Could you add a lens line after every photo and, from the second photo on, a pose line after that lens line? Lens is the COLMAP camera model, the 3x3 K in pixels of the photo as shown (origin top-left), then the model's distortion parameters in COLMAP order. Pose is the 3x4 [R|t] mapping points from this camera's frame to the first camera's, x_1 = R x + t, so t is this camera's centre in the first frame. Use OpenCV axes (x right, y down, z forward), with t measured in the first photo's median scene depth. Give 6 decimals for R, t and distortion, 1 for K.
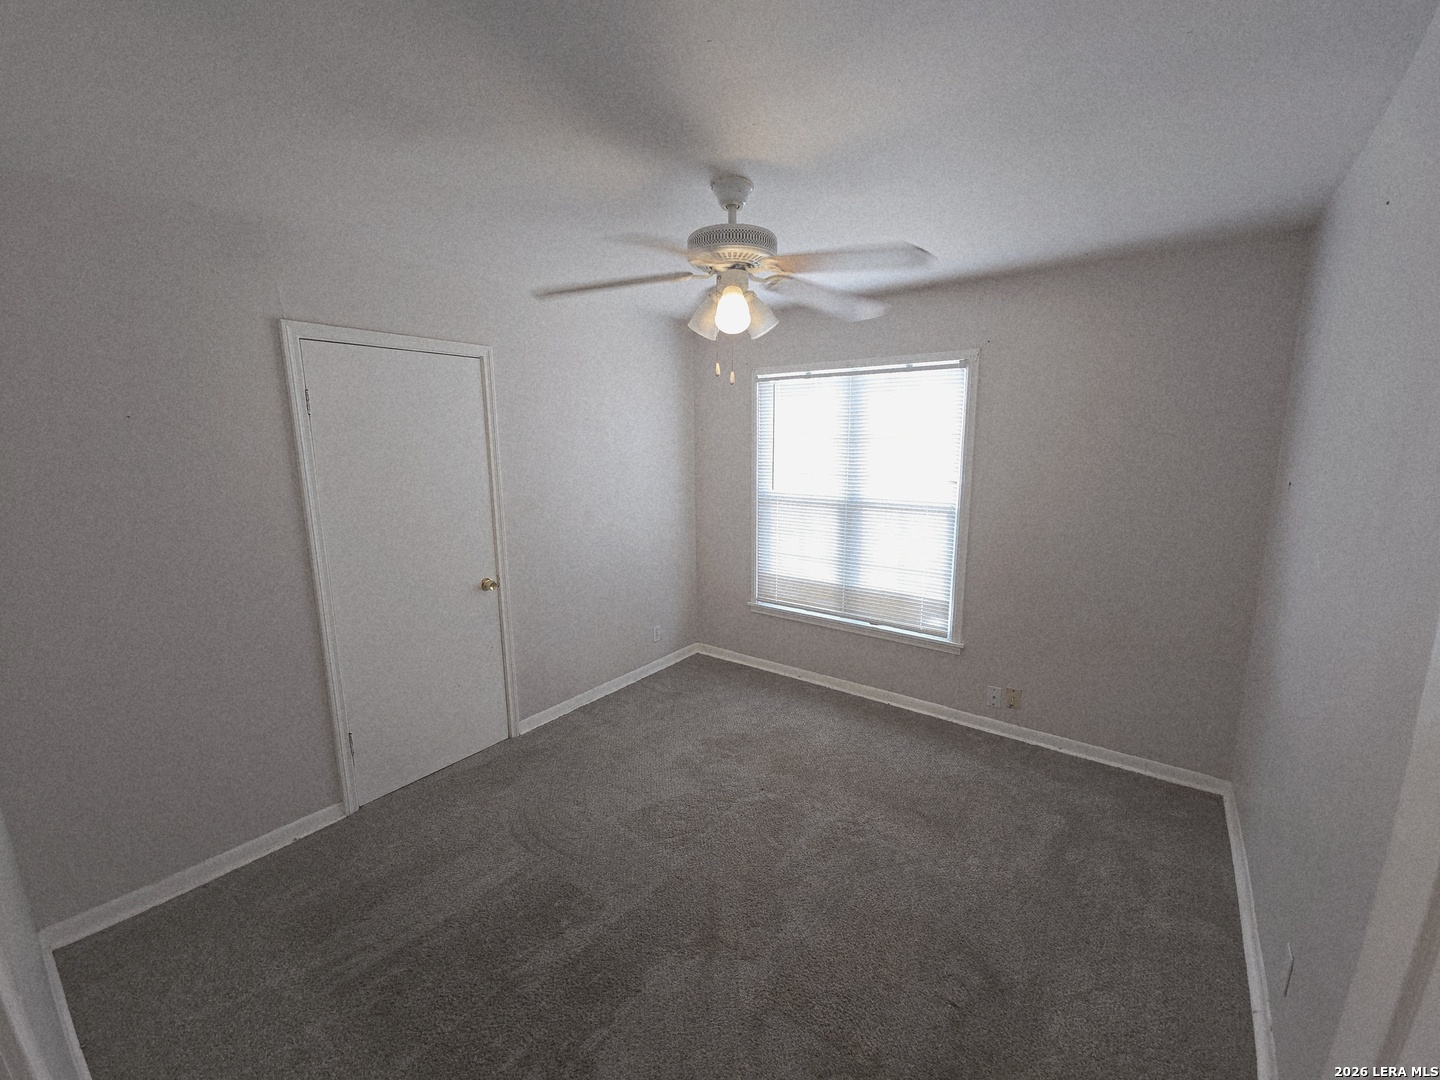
lens RADIAL K [[589.5, 0, 720.0], [0, 589.5, 540.0], [0, 0, 1]] dist [0.001590, 0.000113]
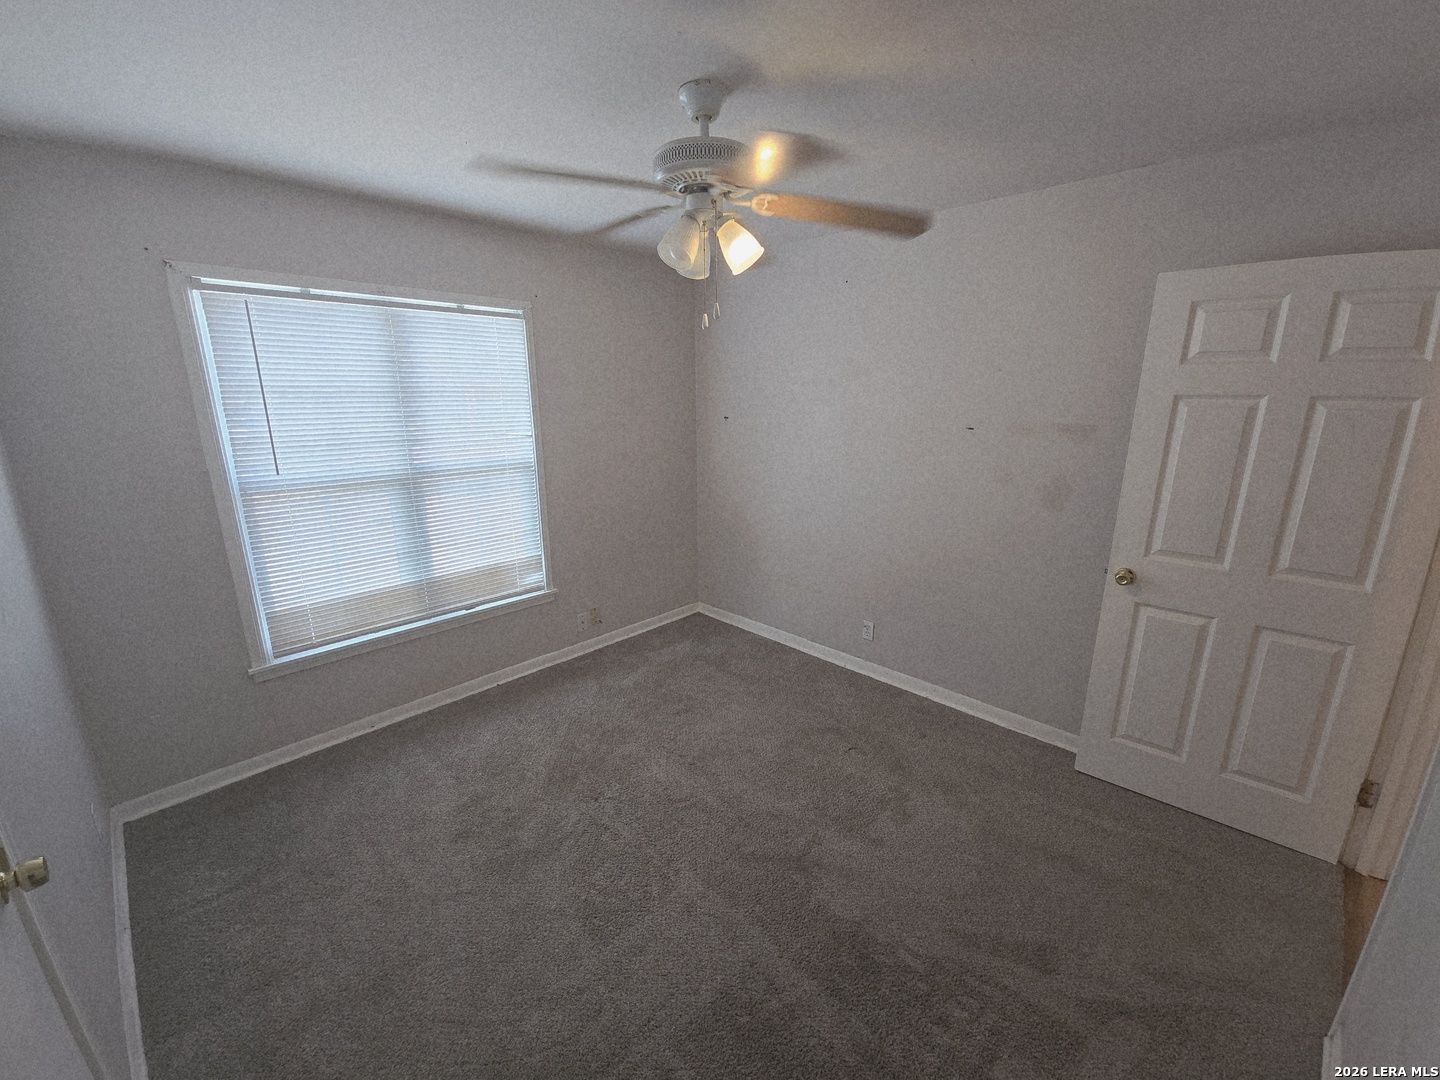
lens RADIAL K [[596.8, 0, 720.0], [0, 596.8, 540.0], [0, 0, 1]] dist [0.039809, -0.000042]
pose [[0.128313, -0.246616, 0.960581, -0.534145], [0.170198, 0.959694, 0.223653, -0.093257], [-0.977020, 0.134792, 0.165115, 0.491101]]
